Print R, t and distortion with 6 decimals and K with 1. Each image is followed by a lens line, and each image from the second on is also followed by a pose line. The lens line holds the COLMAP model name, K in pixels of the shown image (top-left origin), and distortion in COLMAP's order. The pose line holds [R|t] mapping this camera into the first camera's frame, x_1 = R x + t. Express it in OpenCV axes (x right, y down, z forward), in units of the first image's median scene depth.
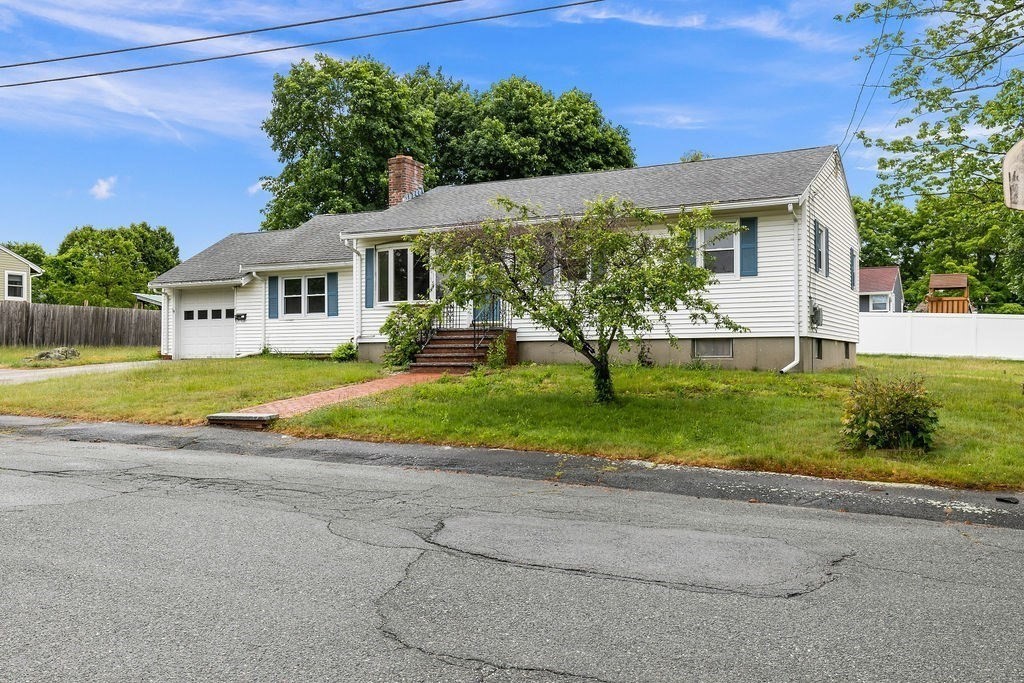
lens RADIAL K [[931.4, 0, 511.5], [0, 931.4, 334.7], [0, 0, 1]] dist [-0.007378, 0.000000]
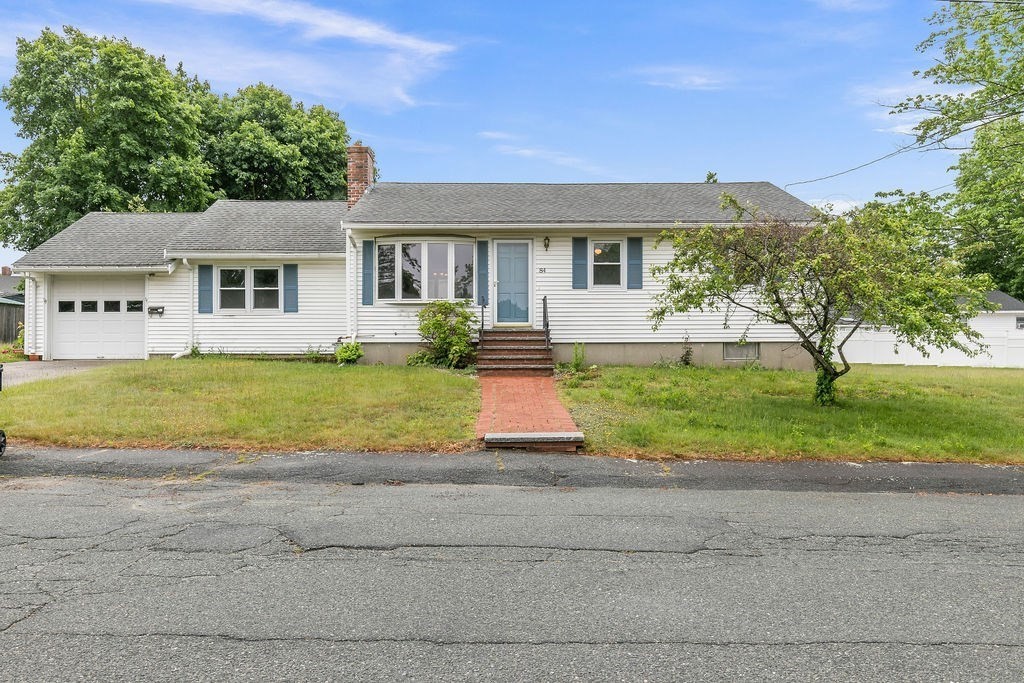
lens RADIAL K [[761.3, 0, 512.6], [0, 761.3, 351.9], [0, 0, 1]] dist [-0.009878, -0.018173]
pose [[0.874664, 0.001549, 0.484727, -0.349064], [-0.013184, 0.999701, 0.020596, 0.000100], [-0.484550, -0.024405, 0.874423, 0.240018]]
